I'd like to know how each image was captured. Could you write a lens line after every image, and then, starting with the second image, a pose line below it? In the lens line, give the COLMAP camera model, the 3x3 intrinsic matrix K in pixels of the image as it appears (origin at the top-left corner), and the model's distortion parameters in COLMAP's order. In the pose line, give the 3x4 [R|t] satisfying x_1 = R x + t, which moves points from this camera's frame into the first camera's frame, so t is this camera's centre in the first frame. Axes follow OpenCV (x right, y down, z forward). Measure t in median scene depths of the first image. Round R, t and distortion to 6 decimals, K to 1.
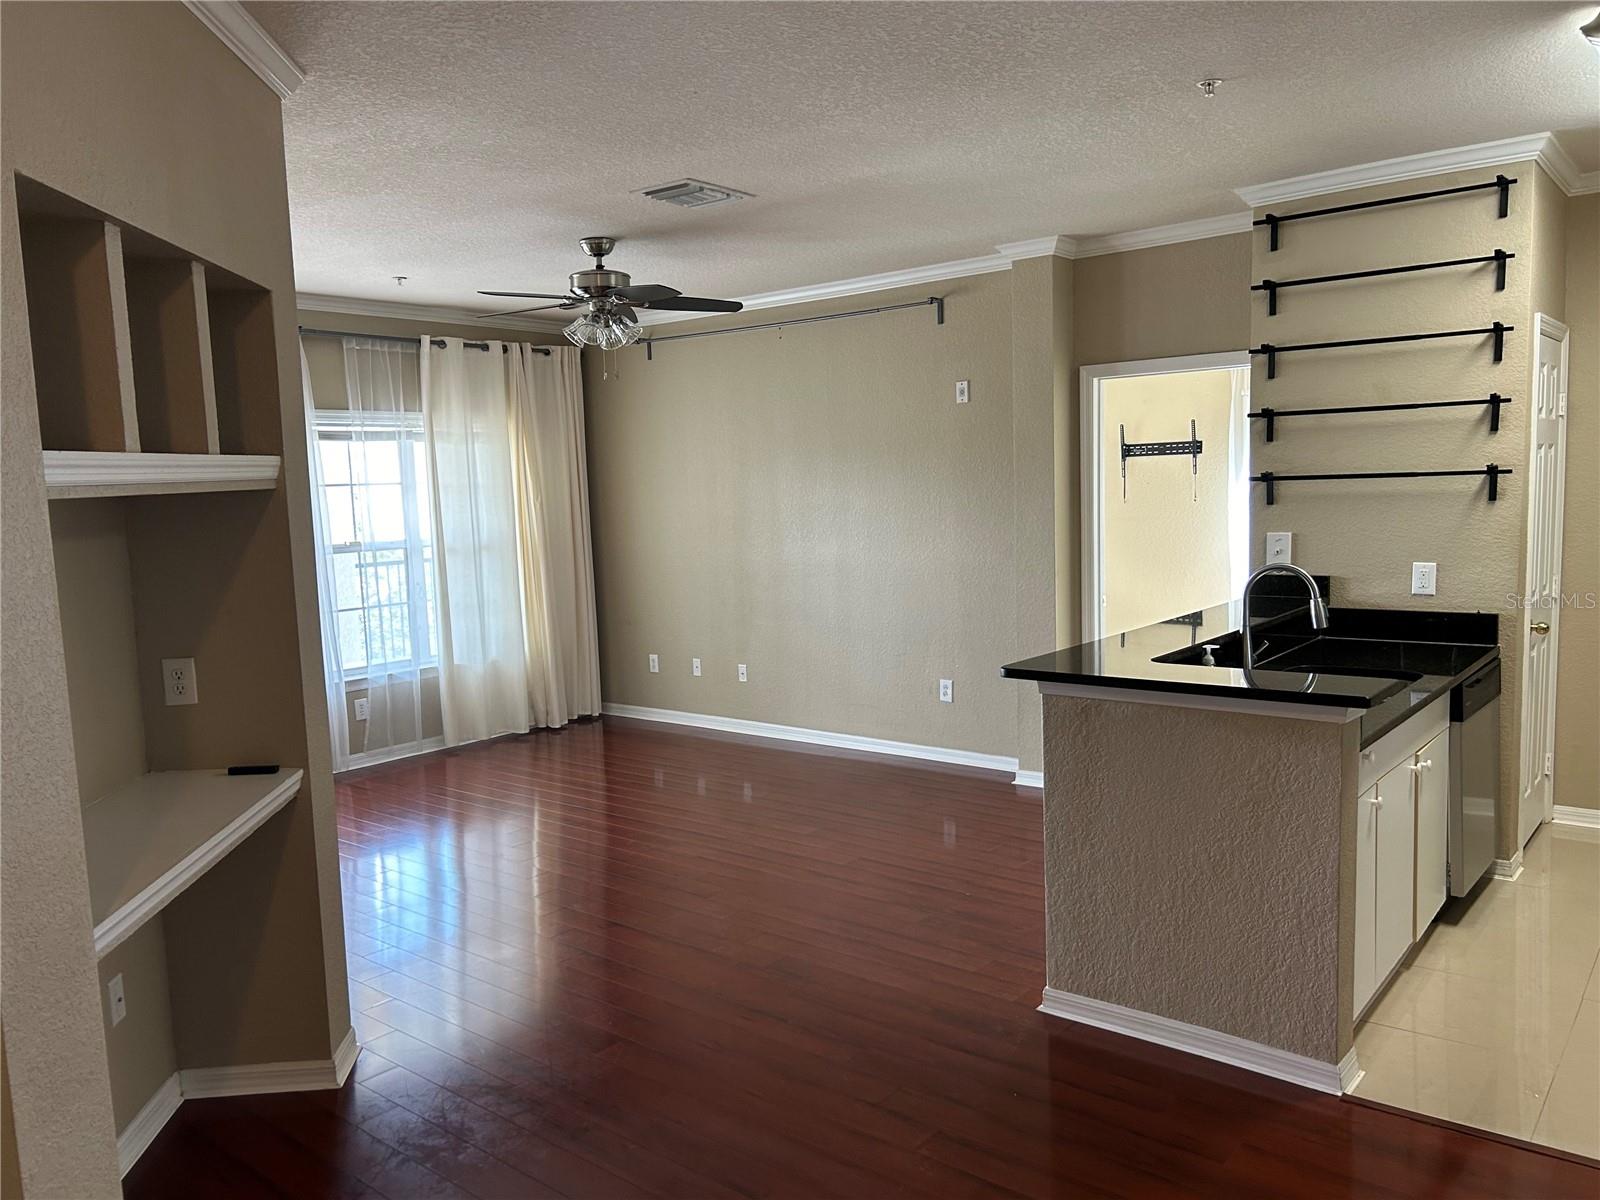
lens RADIAL K [[1200.6, 0, 797.5], [0, 1200.6, 603.7], [0, 0, 1]] dist [0.047036, -0.004149]
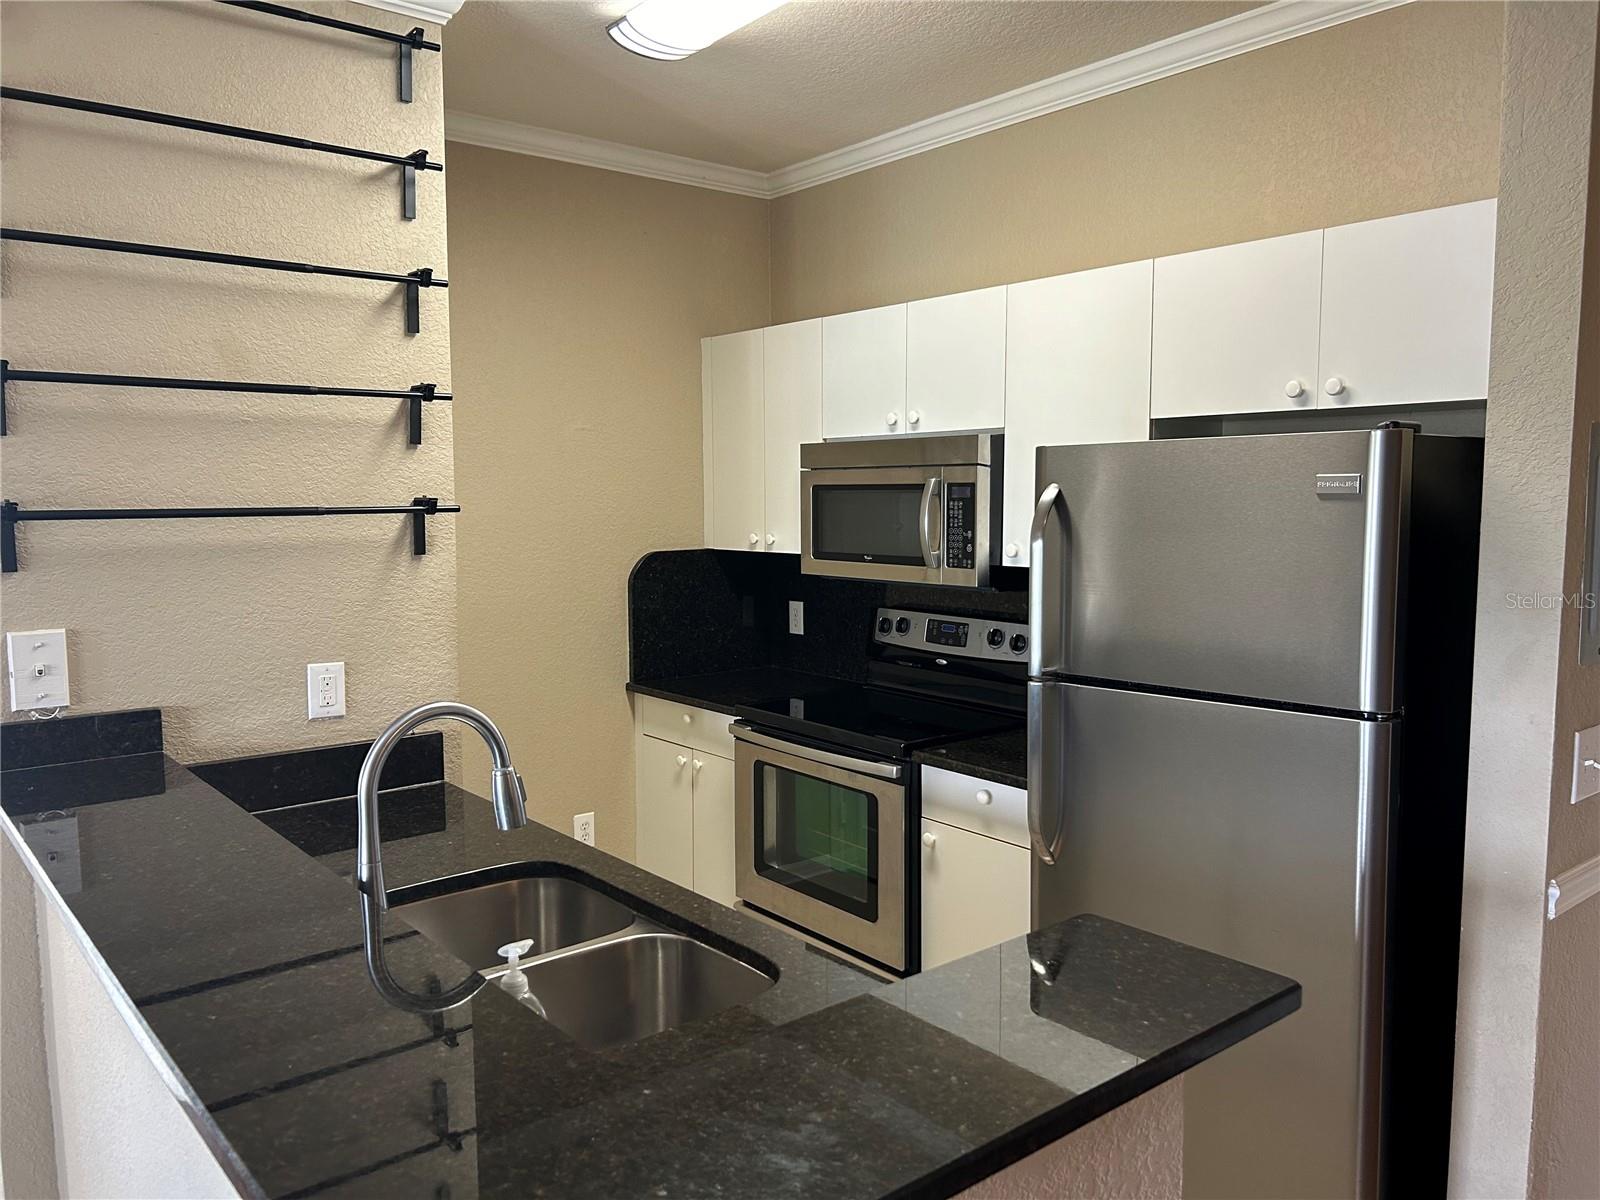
lens RADIAL K [[1200.6, 0, 795.9], [0, 1200.6, 606.9], [0, 0, 1]] dist [0.047036, -0.004149]
pose [[0.225218, -0.063131, 0.972261, 0.005778], [0.103568, 0.993796, 0.040538, -0.062347], [-0.968788, 0.091565, 0.230359, 0.664393]]
